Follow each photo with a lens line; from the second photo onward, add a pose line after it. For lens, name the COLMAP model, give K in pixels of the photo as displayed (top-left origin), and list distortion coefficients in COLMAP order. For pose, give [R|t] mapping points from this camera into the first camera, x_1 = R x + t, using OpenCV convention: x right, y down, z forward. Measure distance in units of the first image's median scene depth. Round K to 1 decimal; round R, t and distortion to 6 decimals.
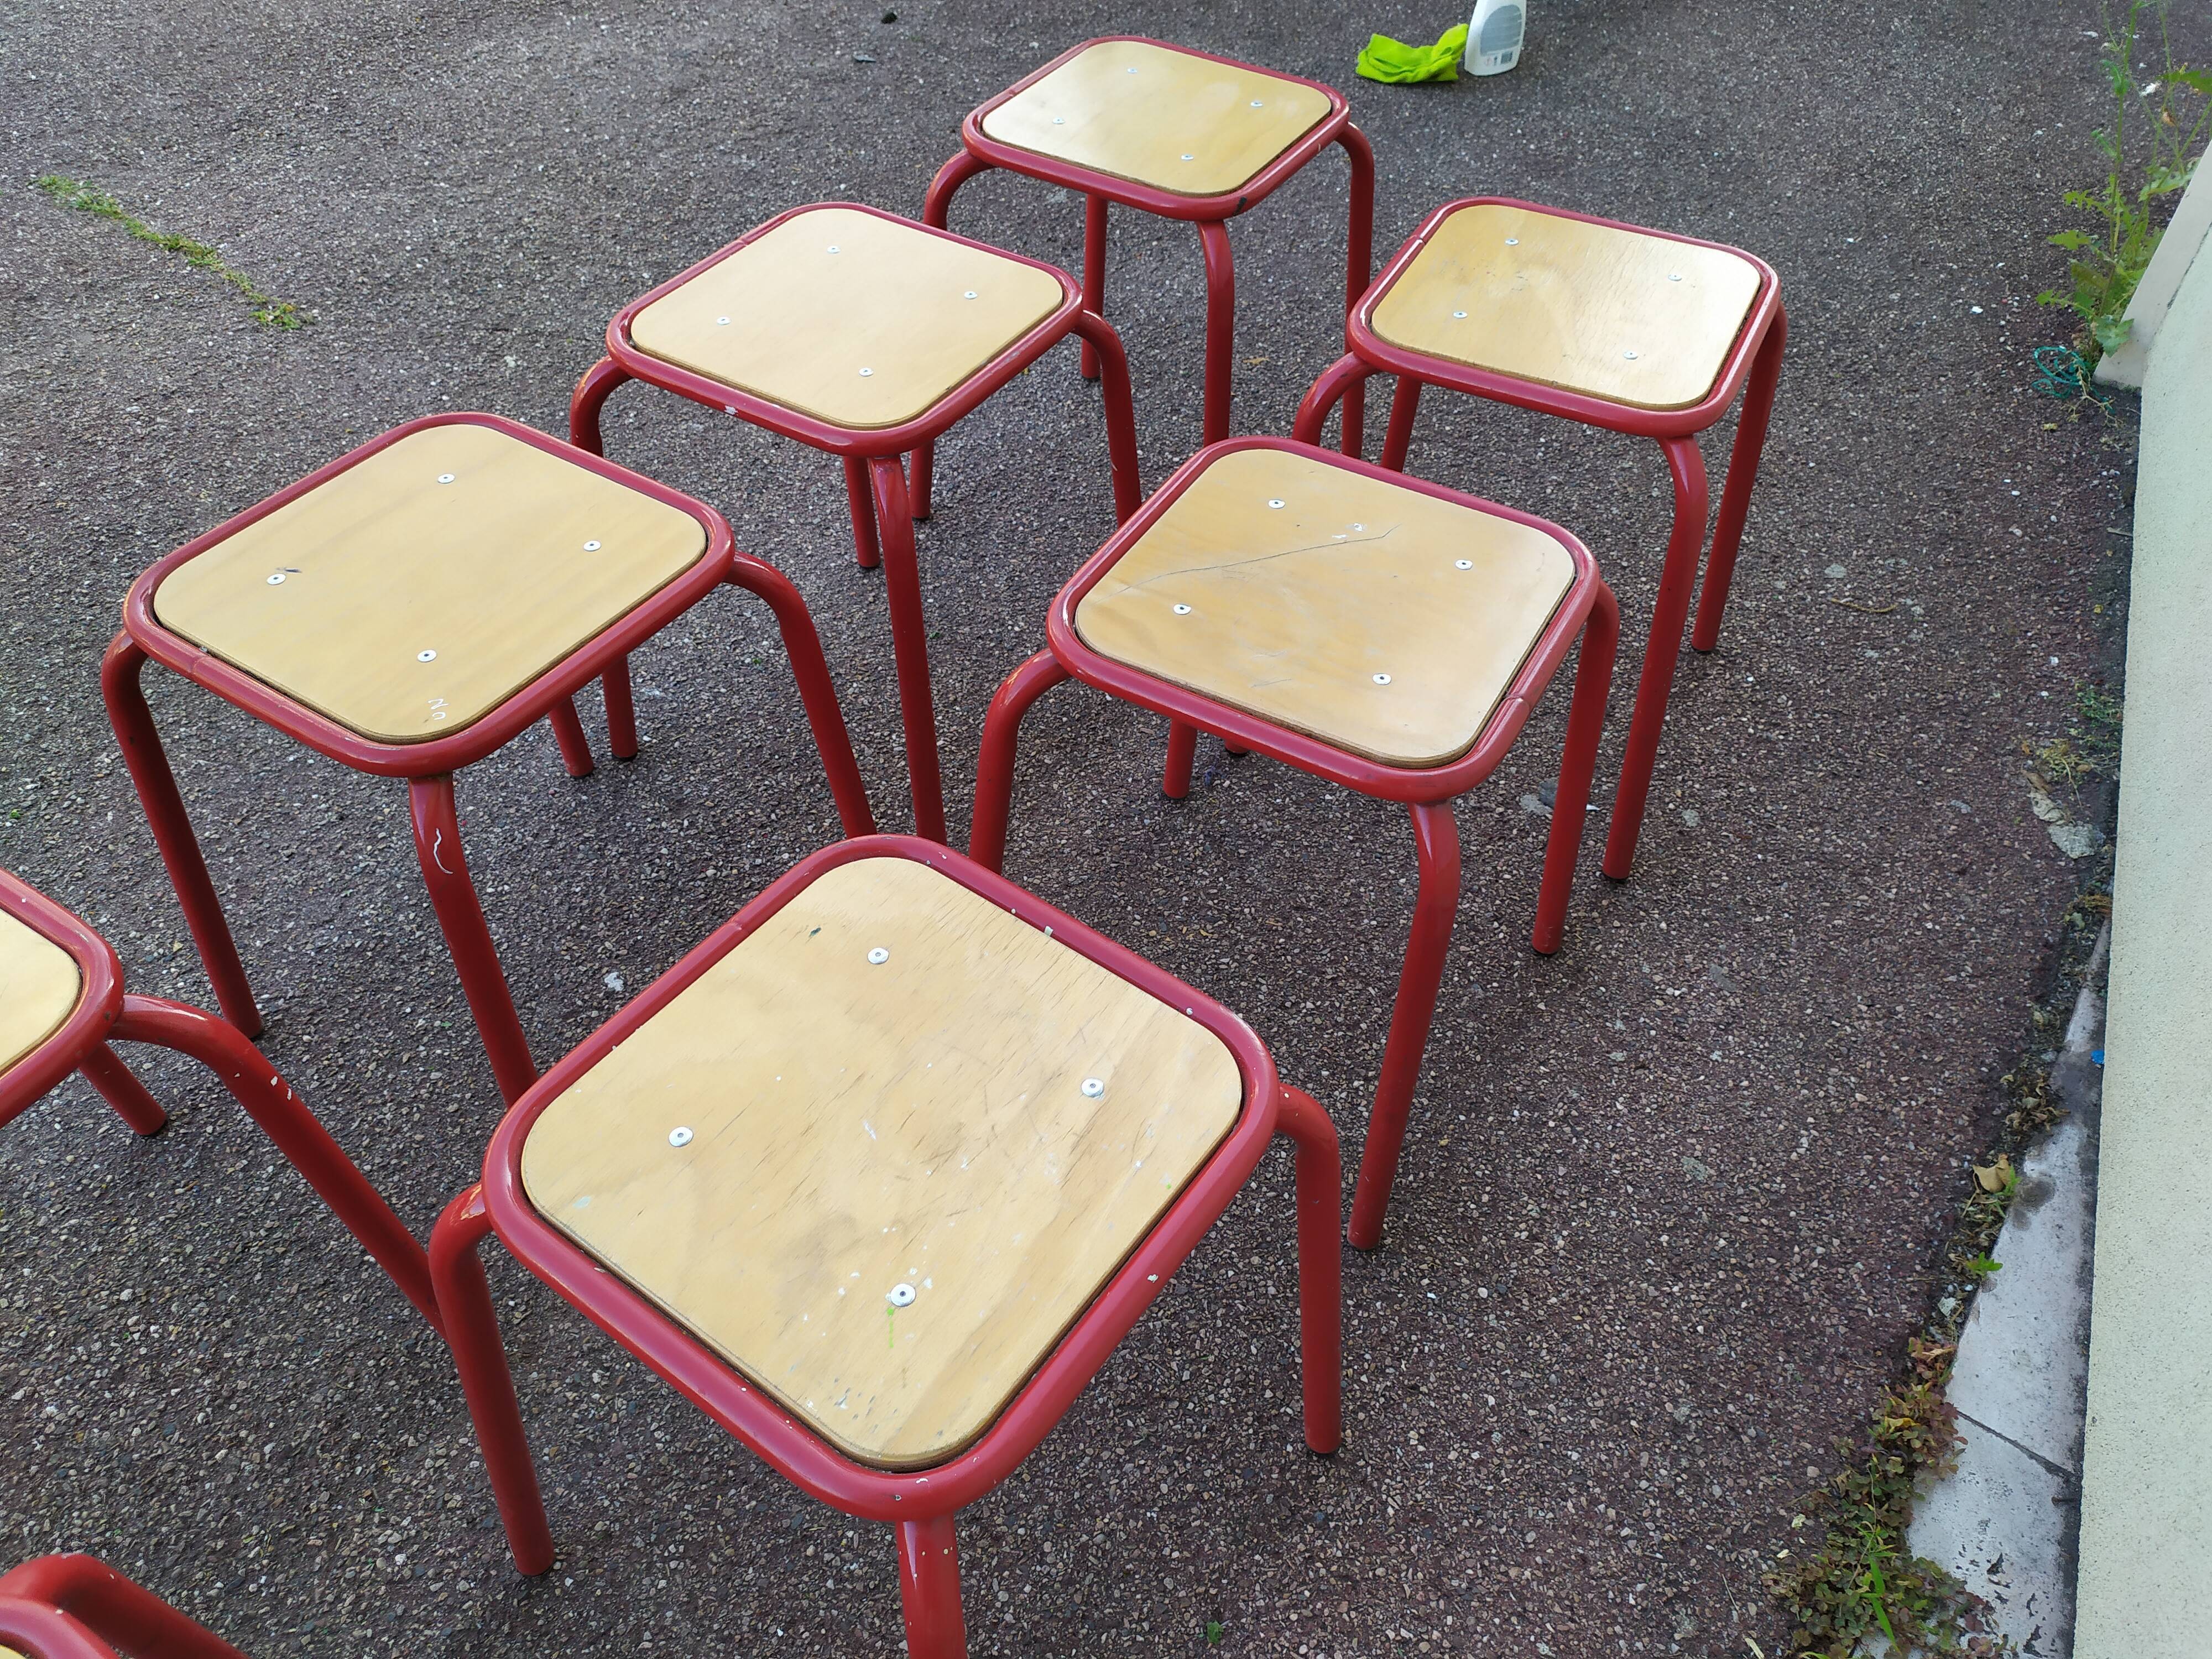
lens RADIAL K [[1664.9, 0, 1116.6], [0, 1664.9, 834.2], [0, 0, 1]] dist [0.065912, -0.077913]
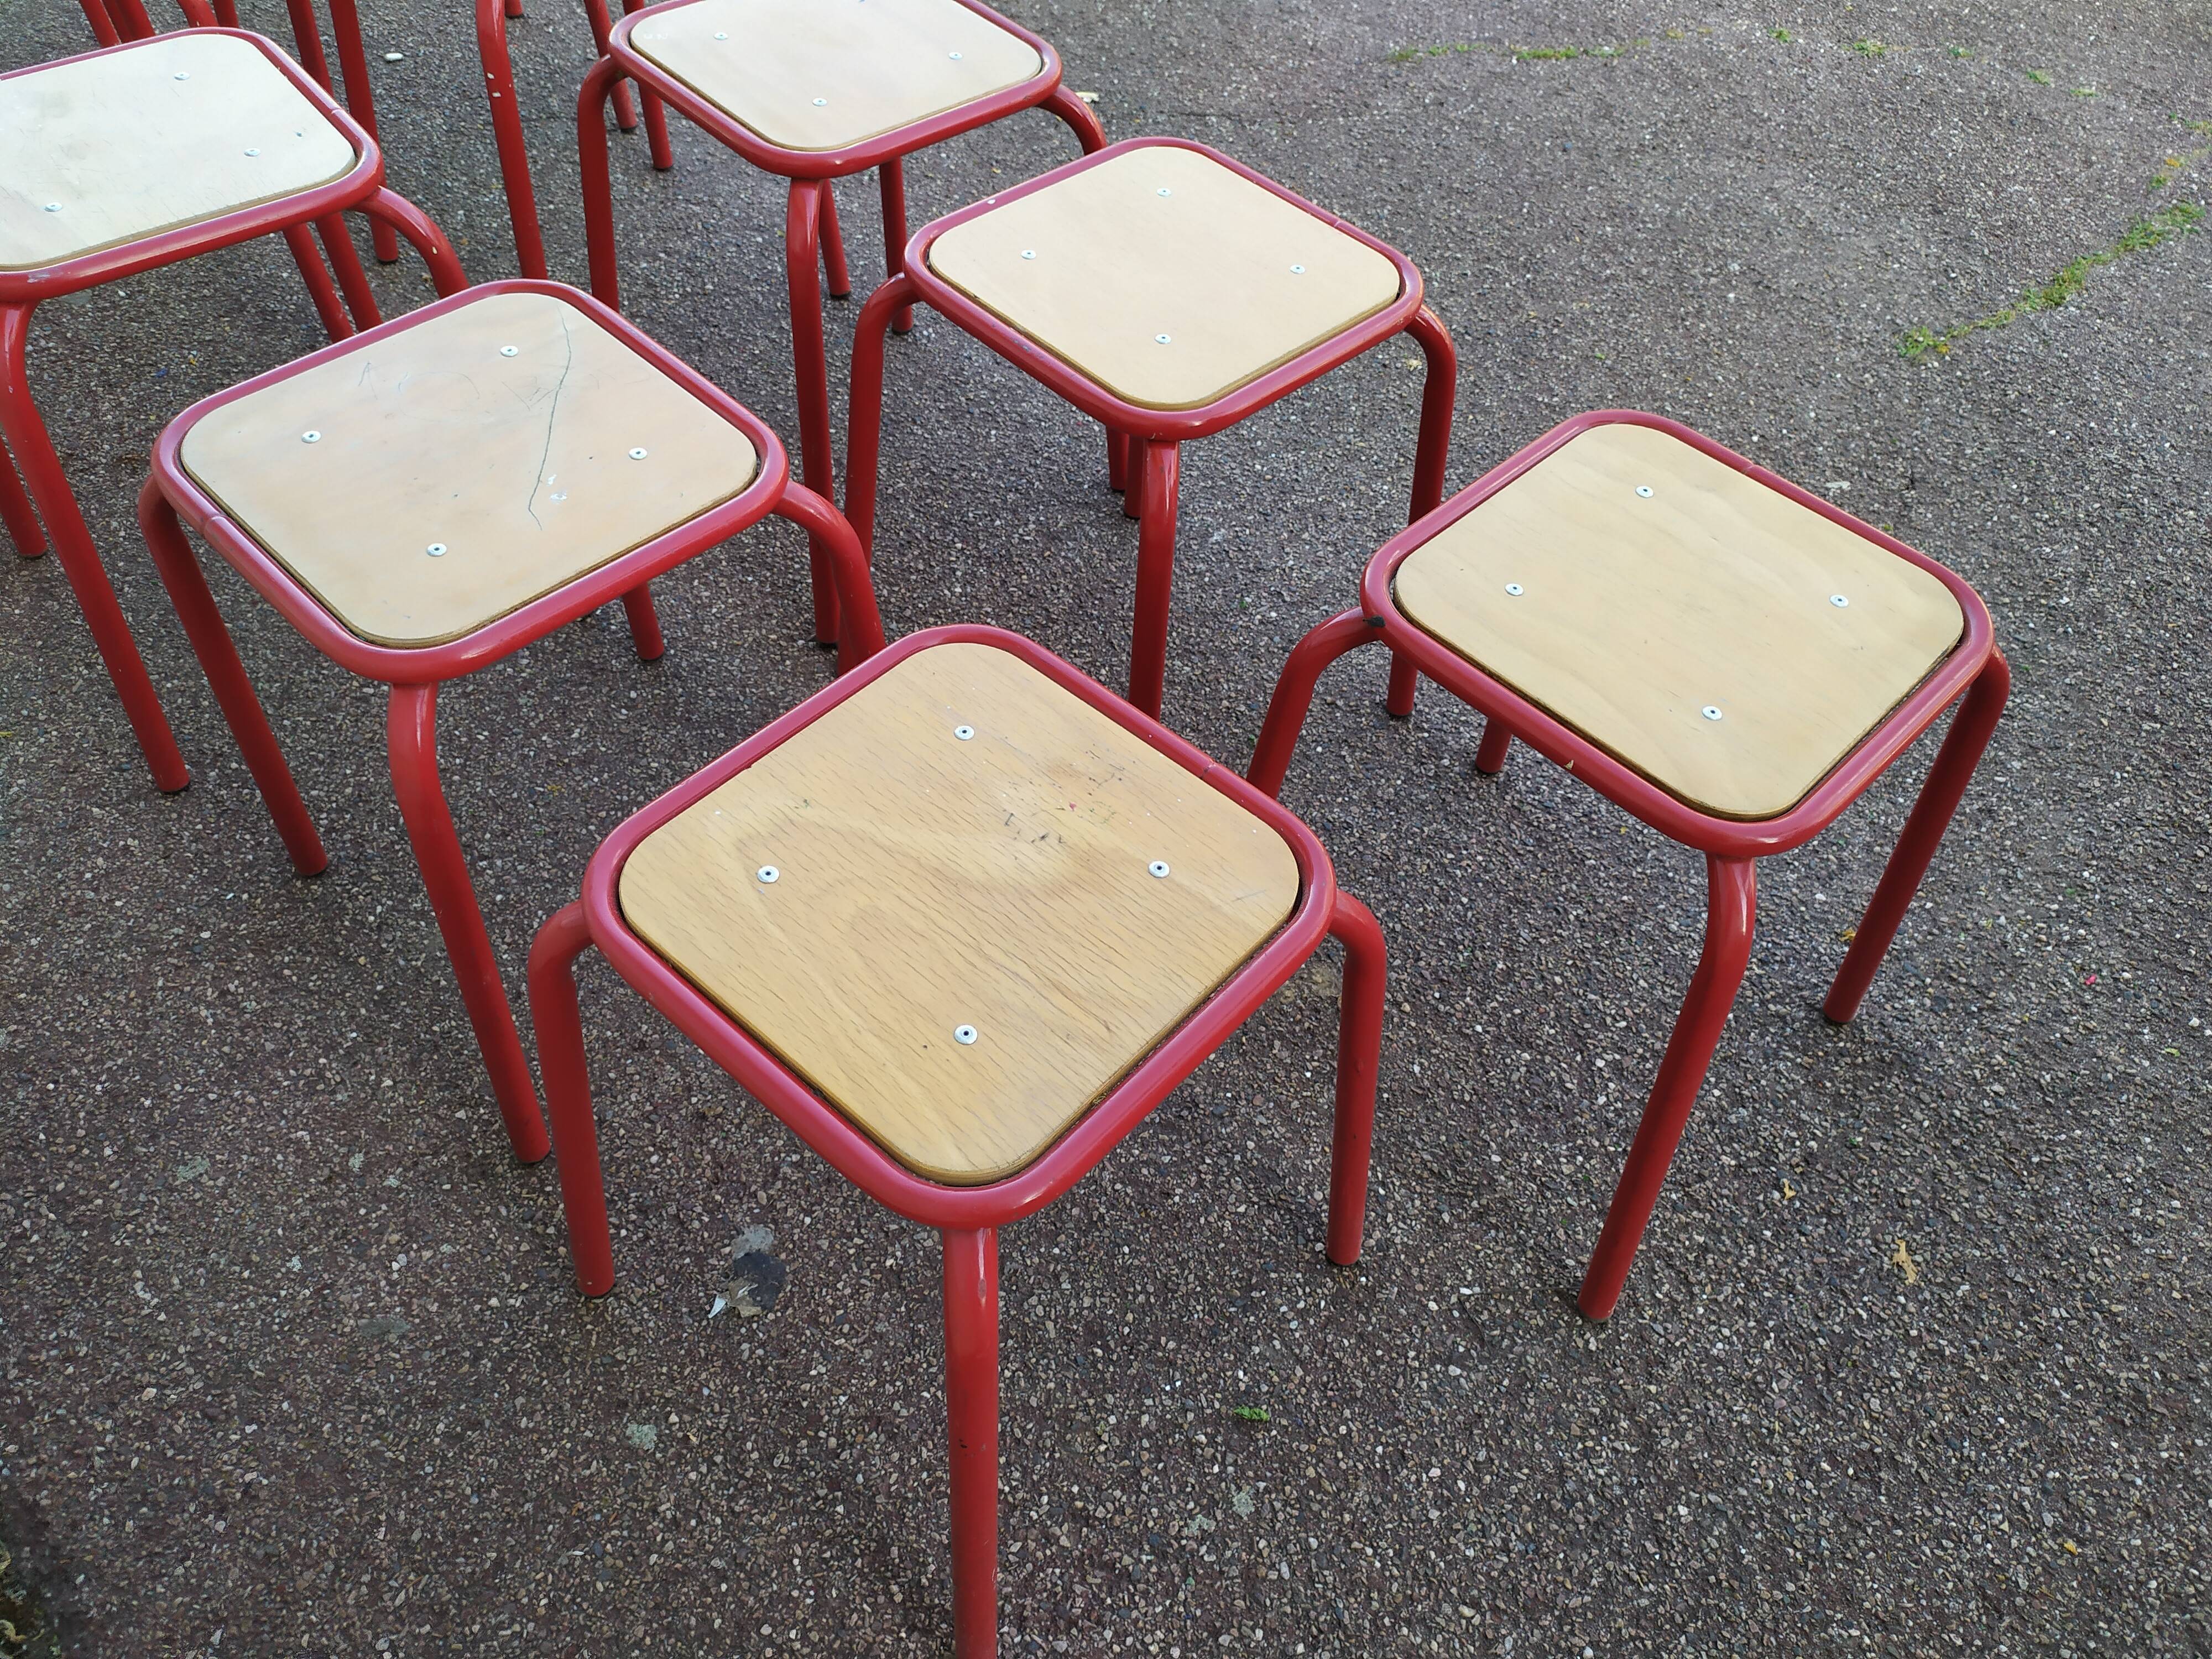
lens RADIAL K [[1664.9, 0, 1116.8], [0, 1664.9, 835.9], [0, 0, 1]] dist [0.065912, -0.077913]
pose [[-0.253355, 0.719467, -0.646667, 0.704571], [-0.732849, 0.293608, 0.613781, -0.814443], [0.631462, 0.629414, 0.452874, 0.815385]]
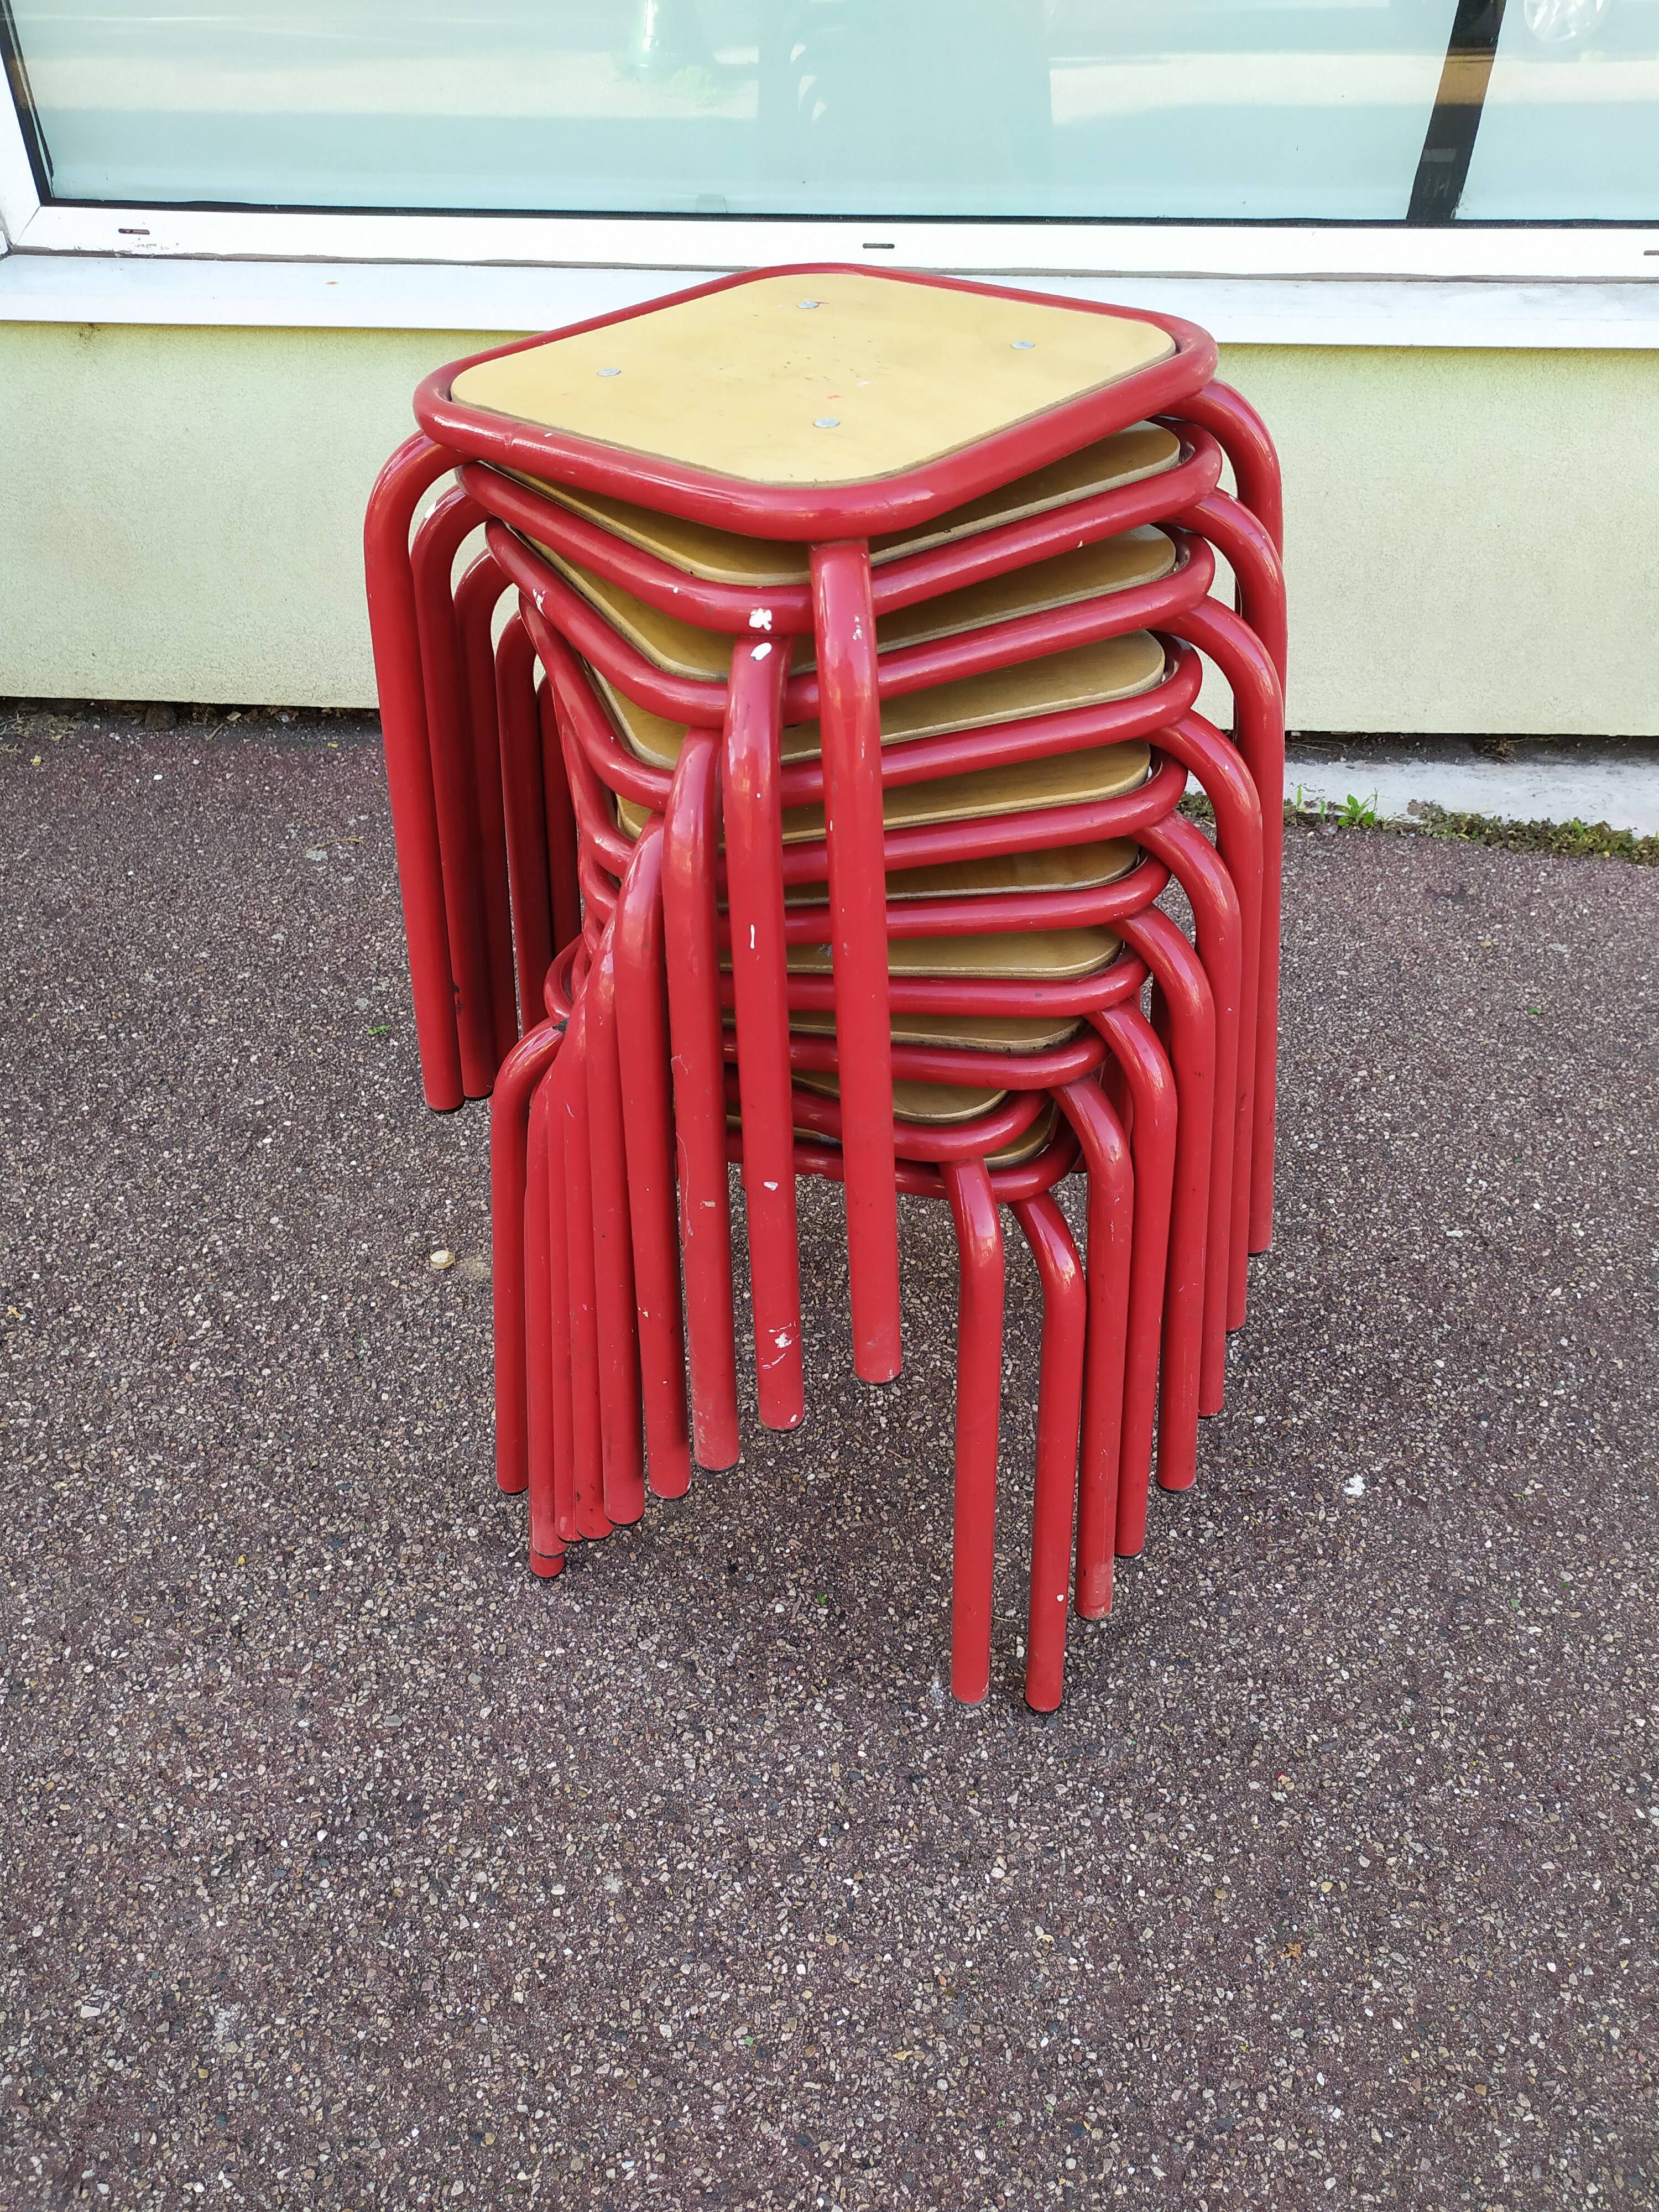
lens RADIAL K [[1664.9, 0, 810.6], [0, 1664.9, 1116.0], [0, 0, 1]] dist [0.065912, -0.077913]
pose [[-0.368657, -0.617656, 0.694689, -0.784896], [0.659974, 0.352368, 0.663529, -0.877432], [-0.654619, 0.703091, 0.277734, 0.897000]]
